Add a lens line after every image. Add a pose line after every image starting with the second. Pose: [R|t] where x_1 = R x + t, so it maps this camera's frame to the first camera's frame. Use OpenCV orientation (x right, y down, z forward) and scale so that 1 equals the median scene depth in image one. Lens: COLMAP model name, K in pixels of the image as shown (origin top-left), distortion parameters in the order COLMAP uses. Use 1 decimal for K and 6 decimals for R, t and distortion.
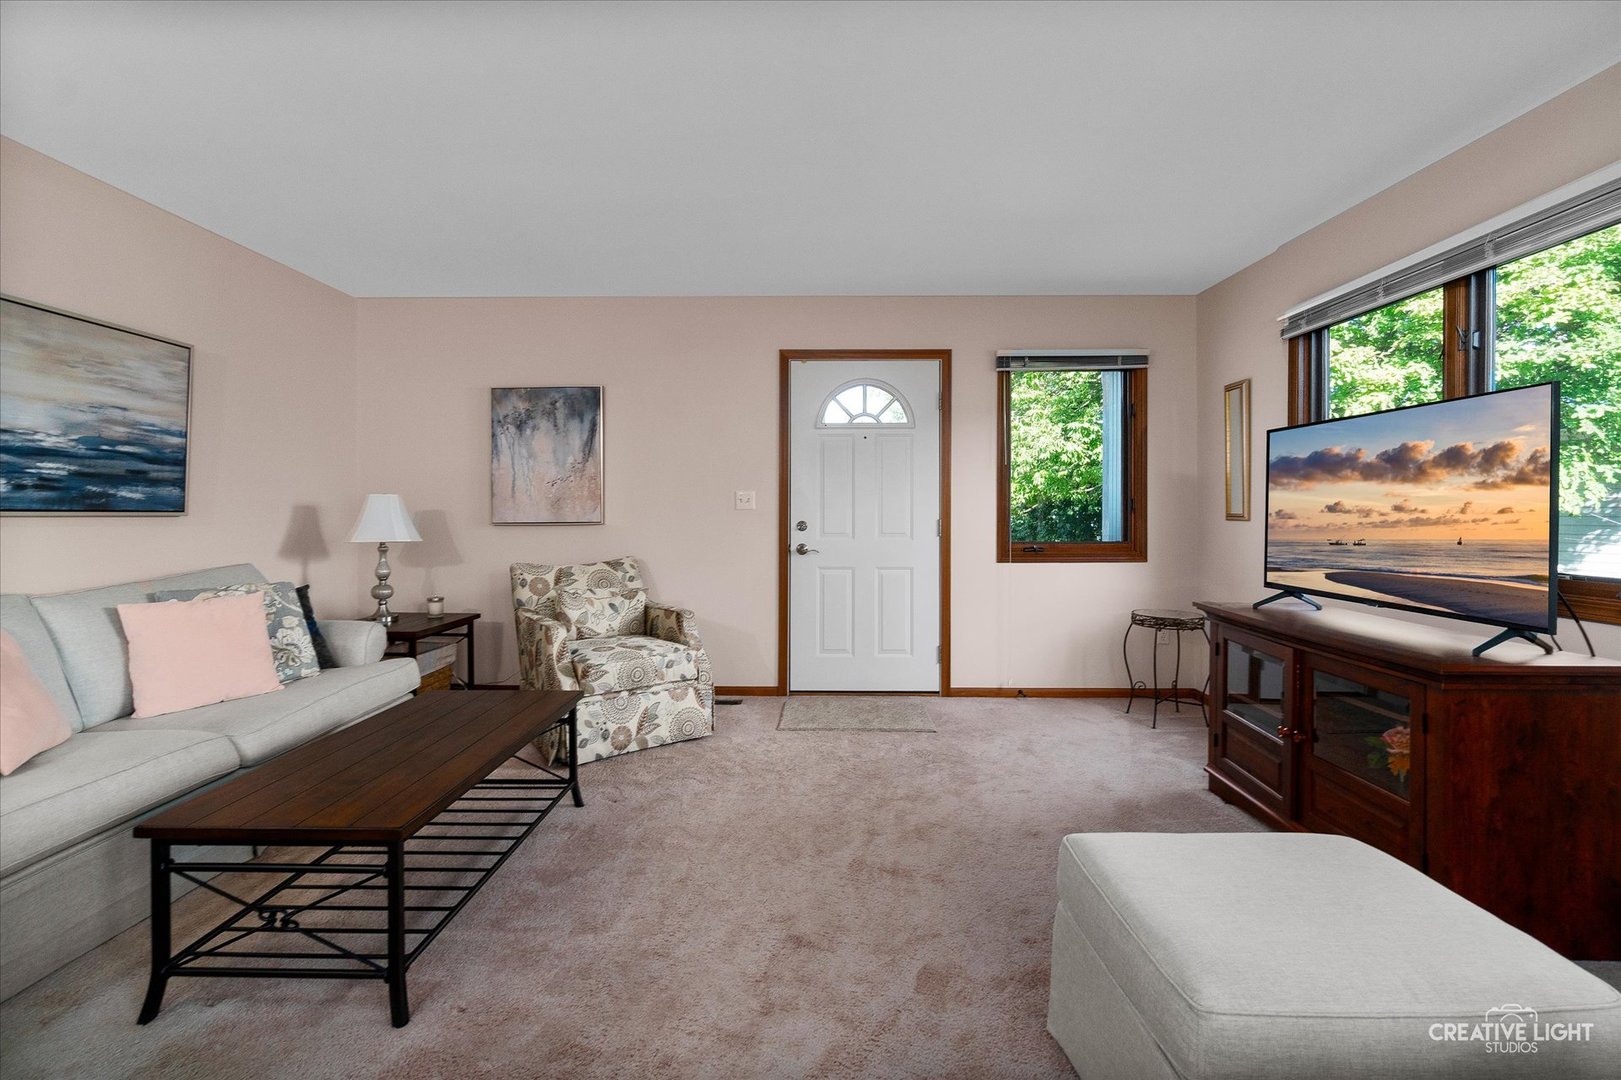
lens RADIAL K [[720.4, 0, 815.5], [0, 720.4, 511.0], [0, 0, 1]] dist [-0.001720, -0.000049]
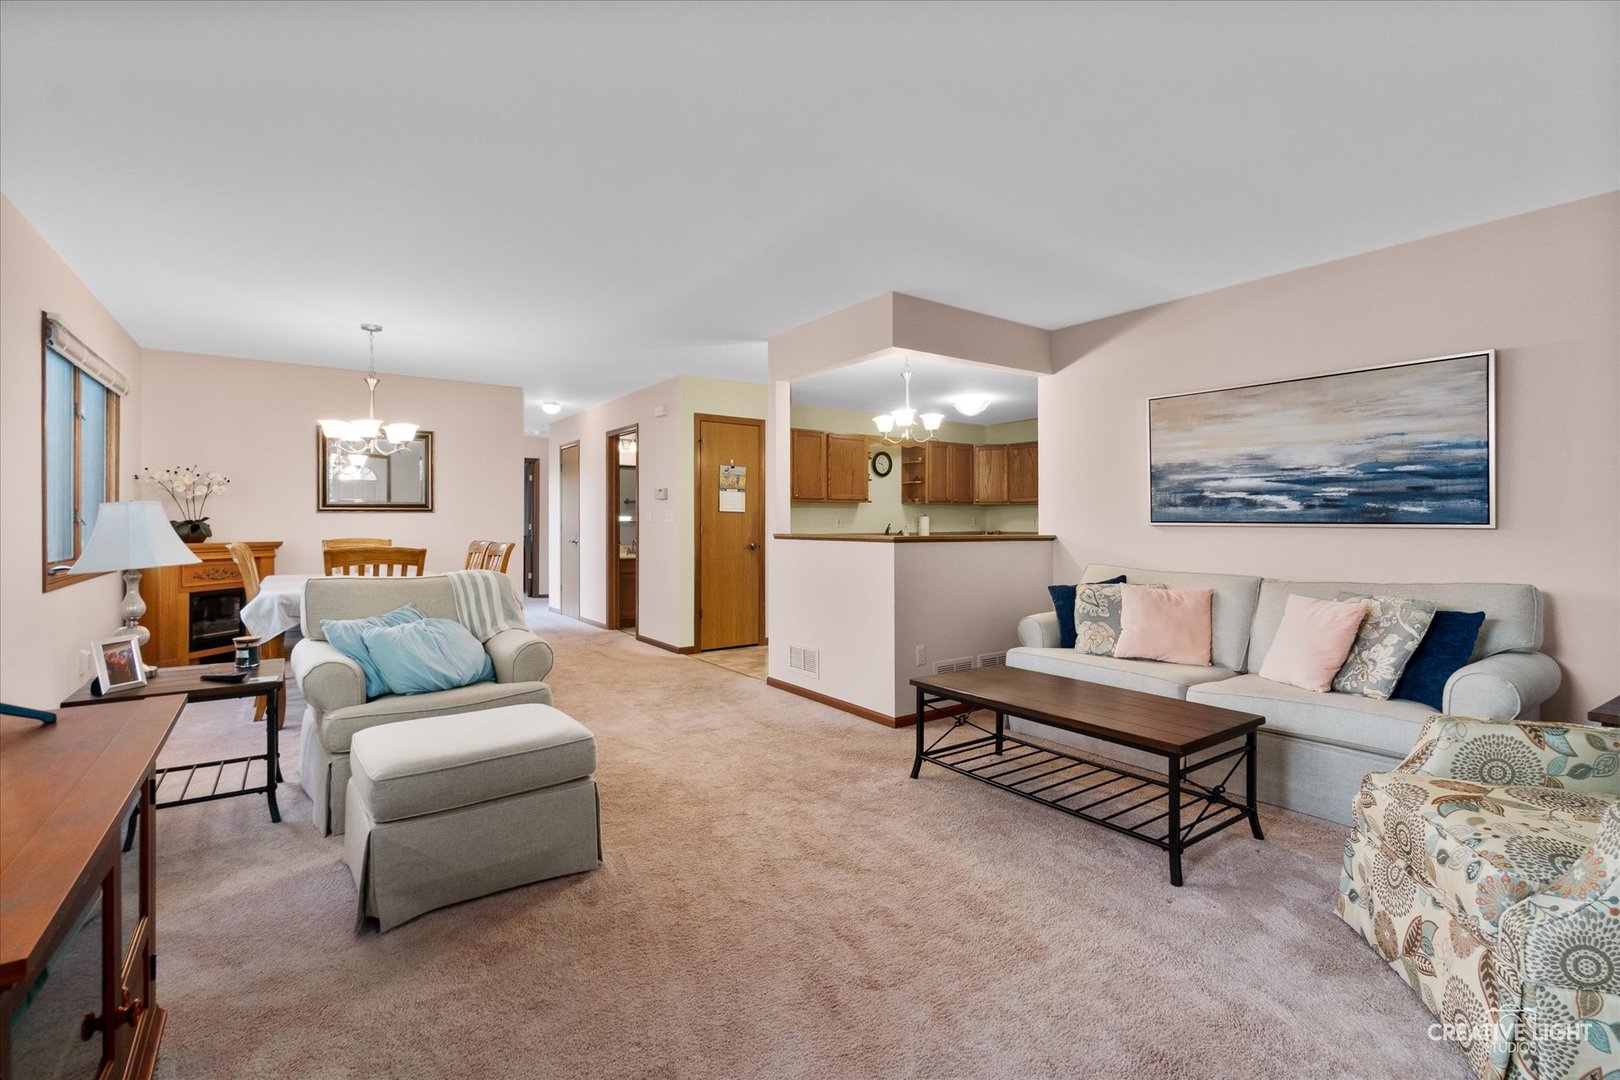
lens RADIAL K [[719.9, 0, 810.7], [0, 719.9, 527.0], [0, 0, 1]] dist [-0.001720, -0.000049]
pose [[-0.809618, -0.002628, -0.586951, 0.468439], [-0.005827, 0.999977, 0.003560, 0.007121], [0.586928, 0.006303, -0.809614, 1.383420]]
